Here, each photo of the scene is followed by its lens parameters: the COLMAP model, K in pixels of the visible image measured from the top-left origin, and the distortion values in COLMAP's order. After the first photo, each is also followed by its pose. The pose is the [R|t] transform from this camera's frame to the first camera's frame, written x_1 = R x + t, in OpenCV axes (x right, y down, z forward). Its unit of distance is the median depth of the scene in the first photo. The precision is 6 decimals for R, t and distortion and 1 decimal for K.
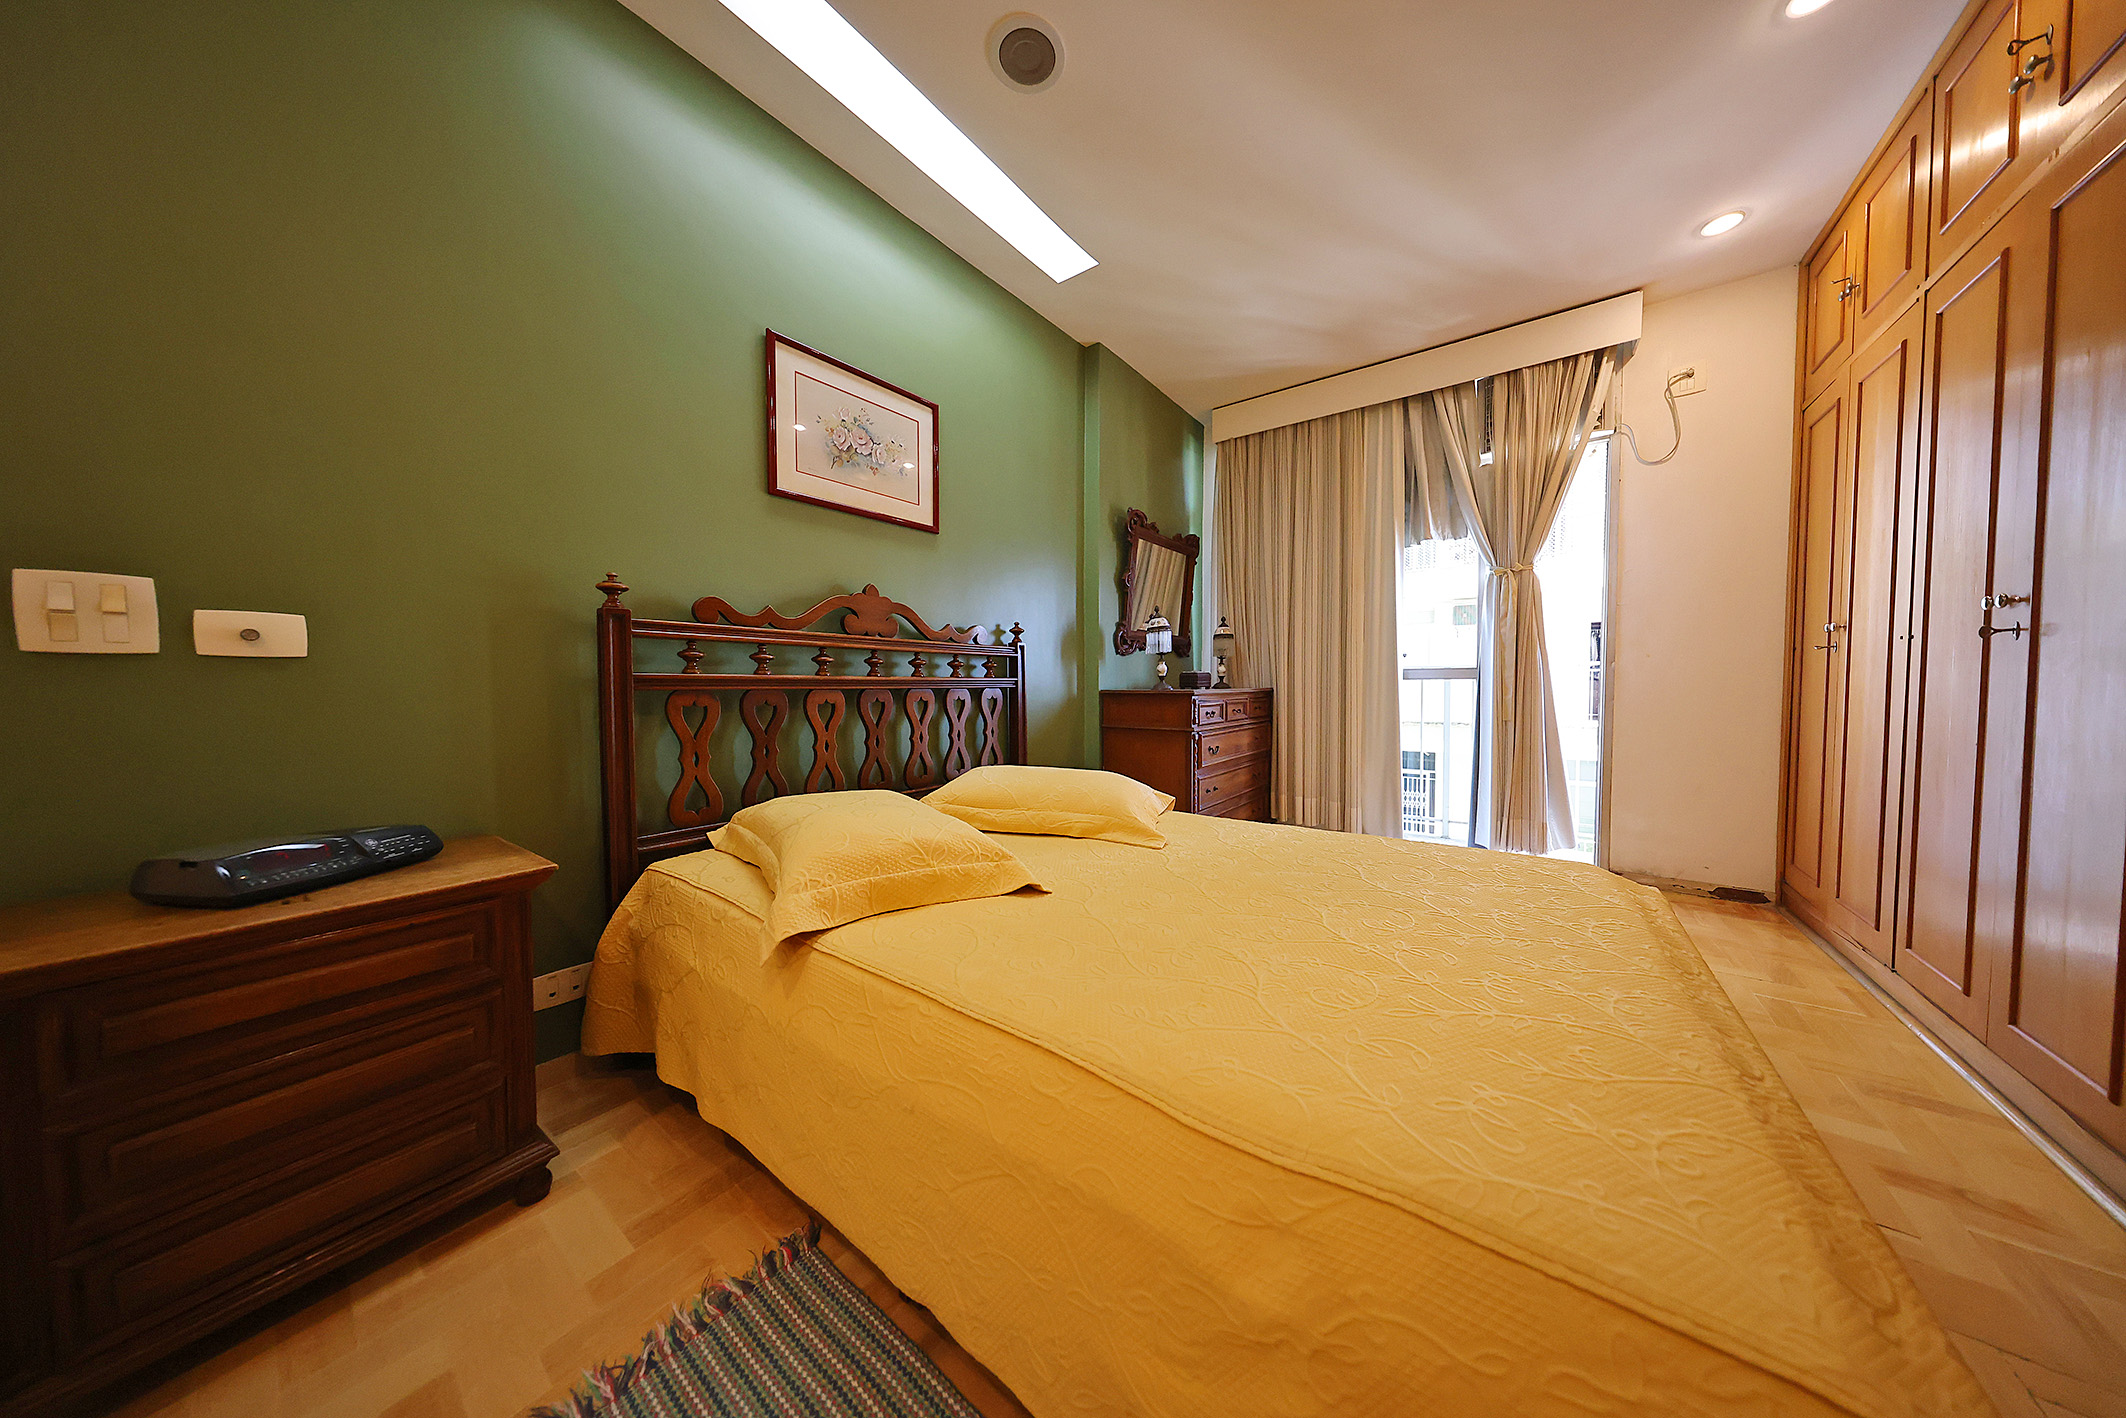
lens RADIAL K [[613.0, 0, 1062.7], [0, 613.0, 706.6], [0, 0, 1]] dist [0.001889, 0.000137]
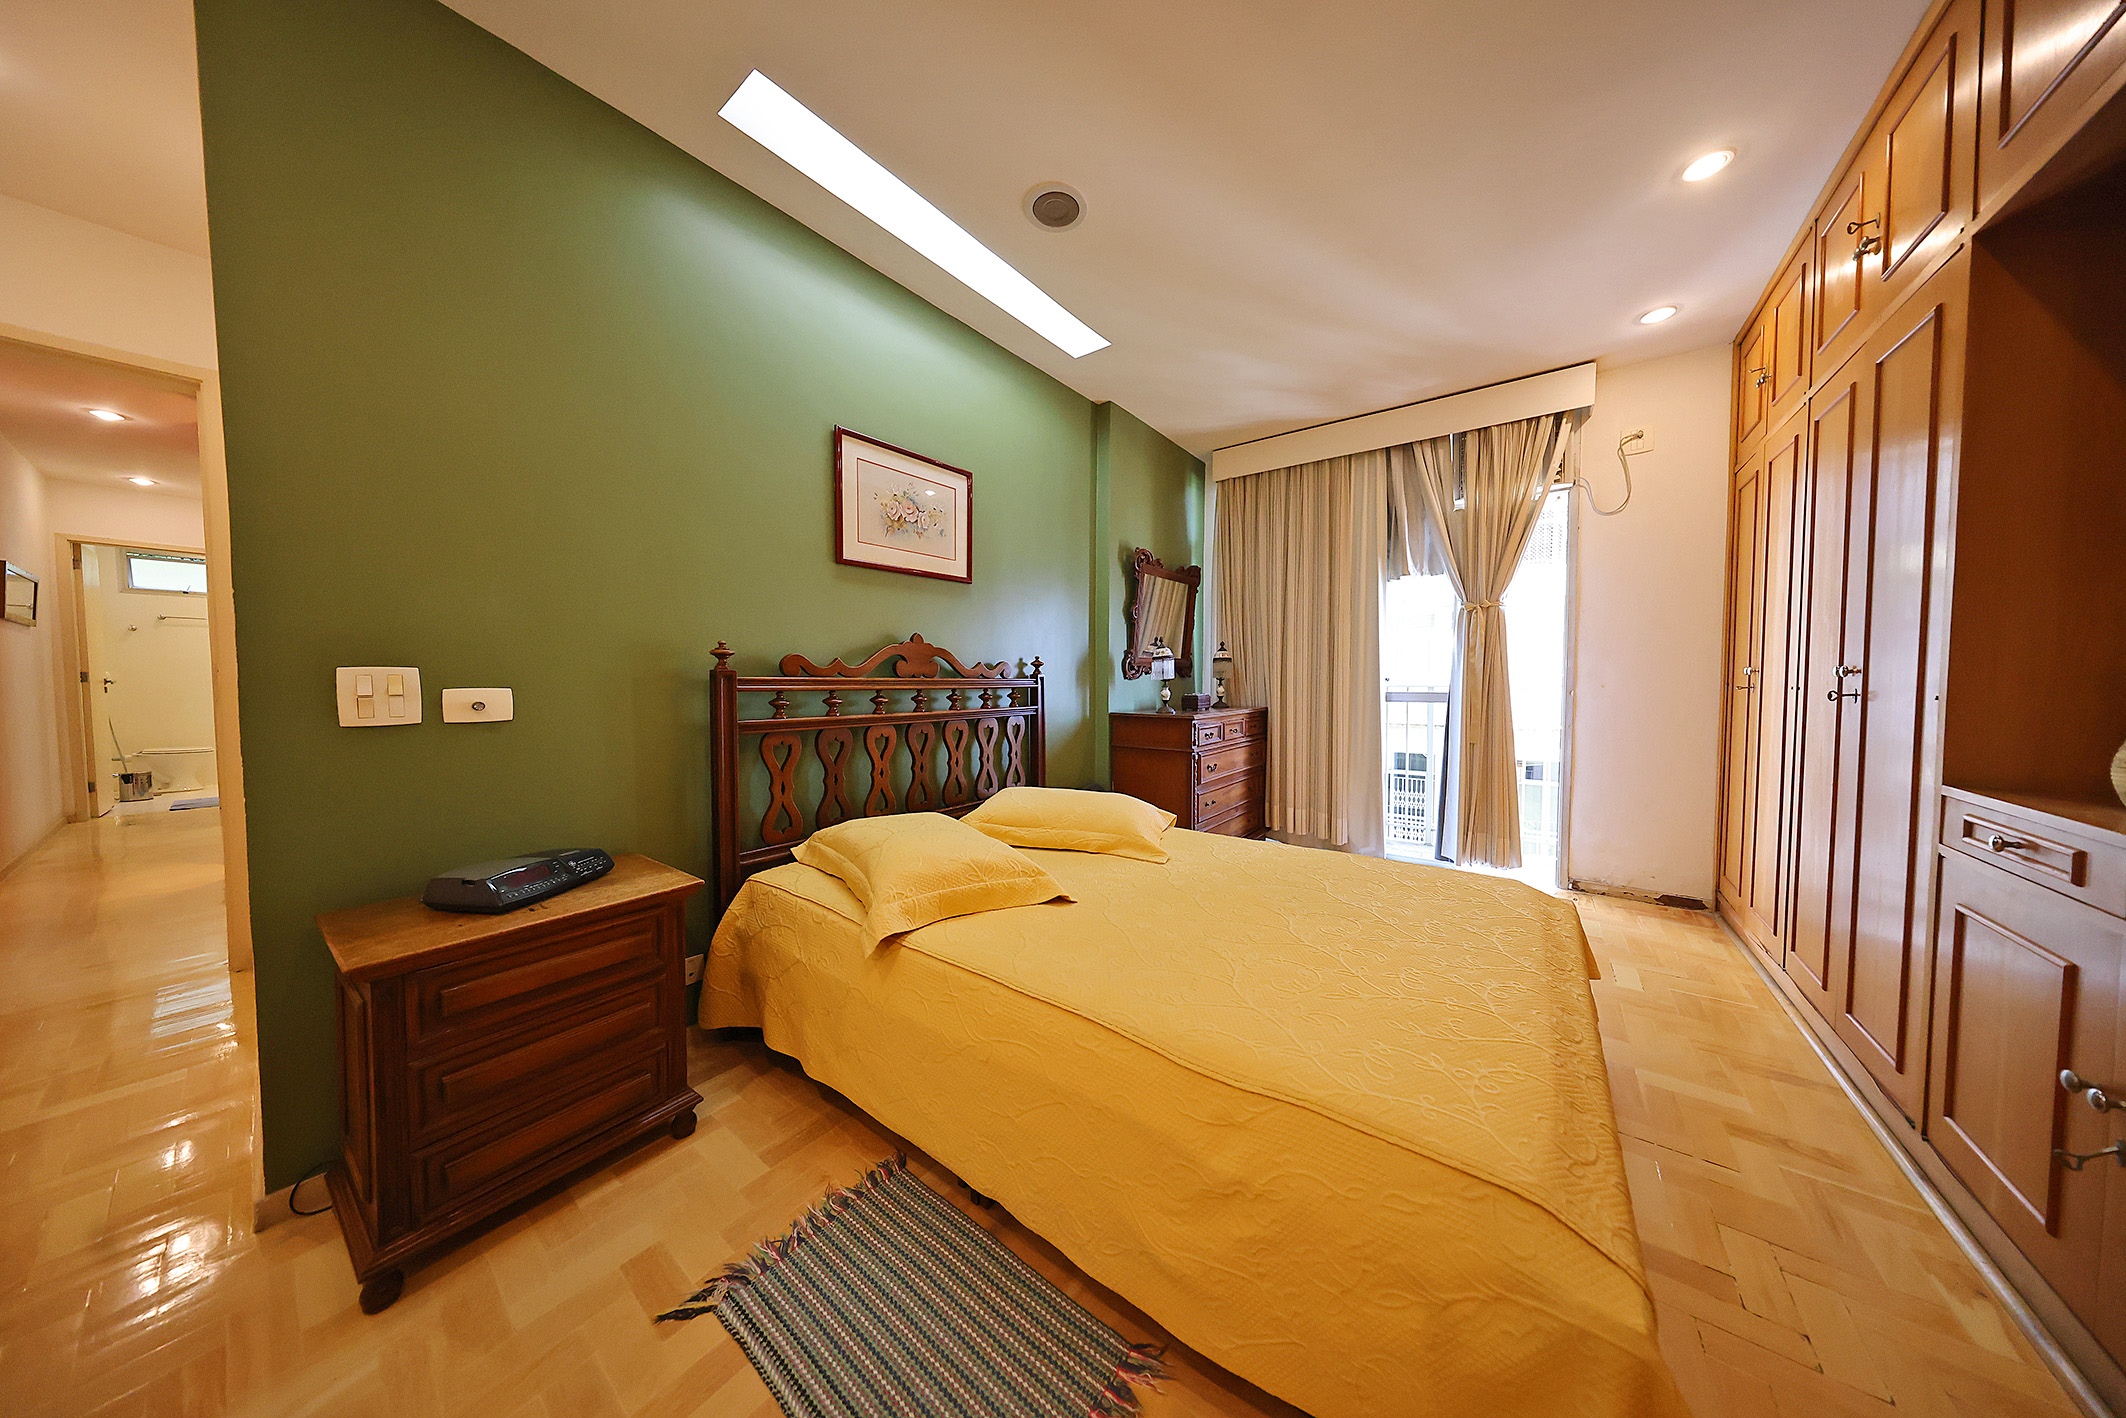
lens RADIAL K [[613.0, 0, 1060.7], [0, 613.0, 700.3], [0, 0, 1]] dist [0.001889, 0.000137]
pose [[0.999950, 0.003878, -0.009267, -0.036078], [-0.003890, 0.999992, -0.001300, -0.095971], [0.009262, 0.001336, 0.999956, -0.229482]]
